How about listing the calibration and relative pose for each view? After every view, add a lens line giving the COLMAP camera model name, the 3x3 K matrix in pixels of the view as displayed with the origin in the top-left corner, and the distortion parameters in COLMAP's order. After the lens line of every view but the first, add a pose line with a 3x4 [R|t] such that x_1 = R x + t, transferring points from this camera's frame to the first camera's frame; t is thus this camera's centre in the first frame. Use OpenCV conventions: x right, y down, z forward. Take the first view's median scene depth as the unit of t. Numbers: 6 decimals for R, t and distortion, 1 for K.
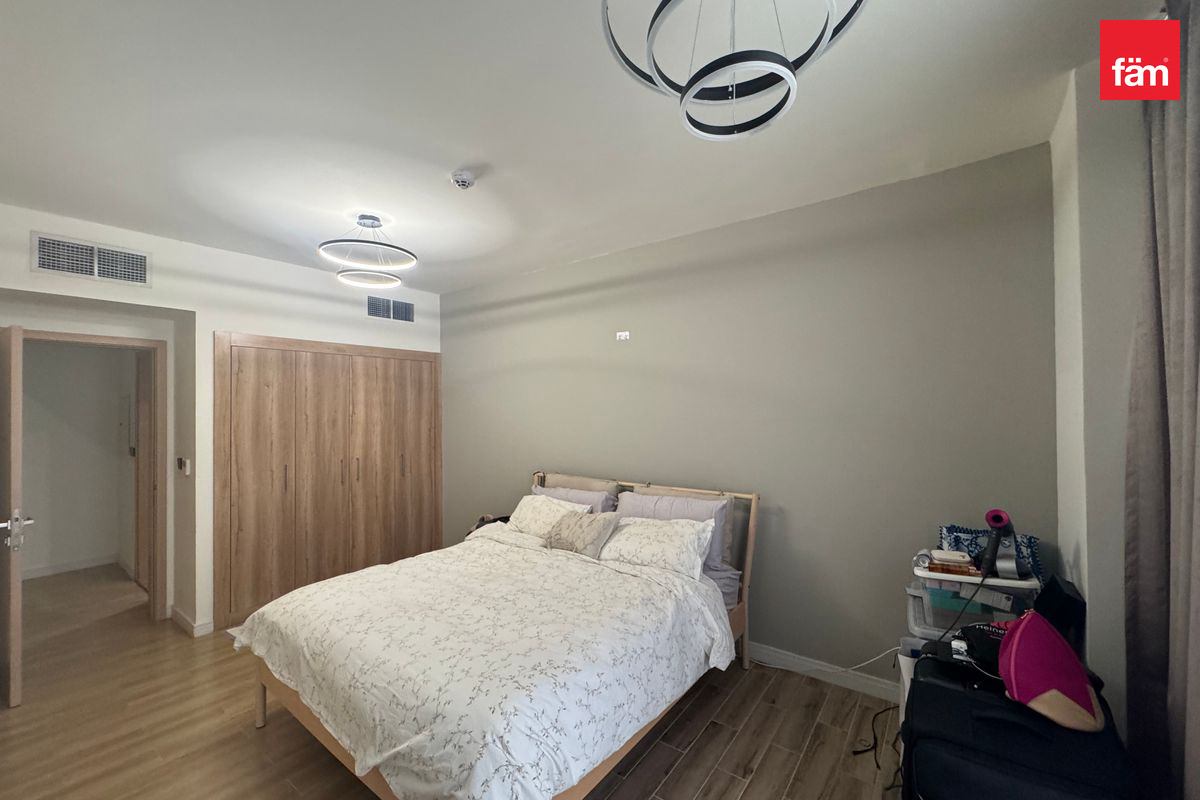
lens RADIAL K [[478.8, 0, 603.9], [0, 478.8, 400.2], [0, 0, 1]] dist [-0.003155, -0.000309]
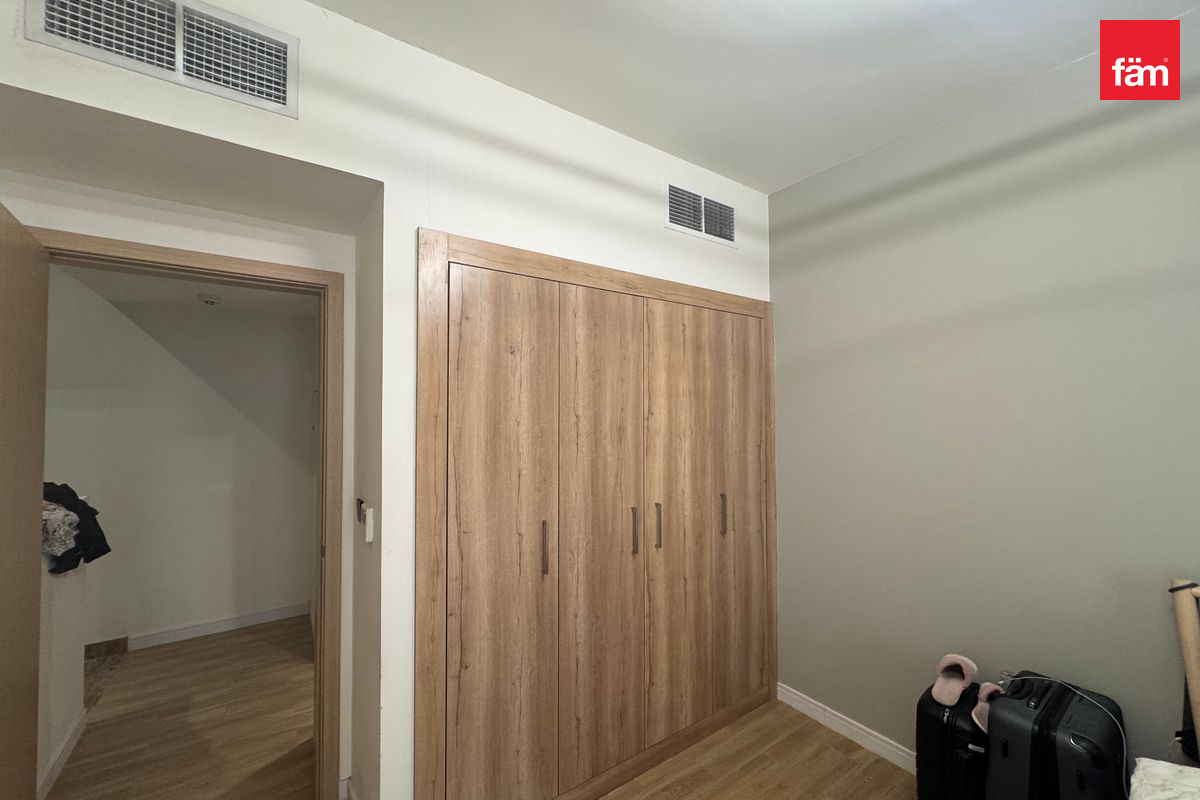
lens RADIAL K [[478.8, 0, 602.0], [0, 478.8, 402.3], [0, 0, 1]] dist [-0.003155, -0.000309]
pose [[0.947902, 0.006913, -0.318488, -0.426289], [-0.006147, 0.999975, 0.003409, 0.015117], [0.318504, -0.001273, 0.947921, 0.528004]]
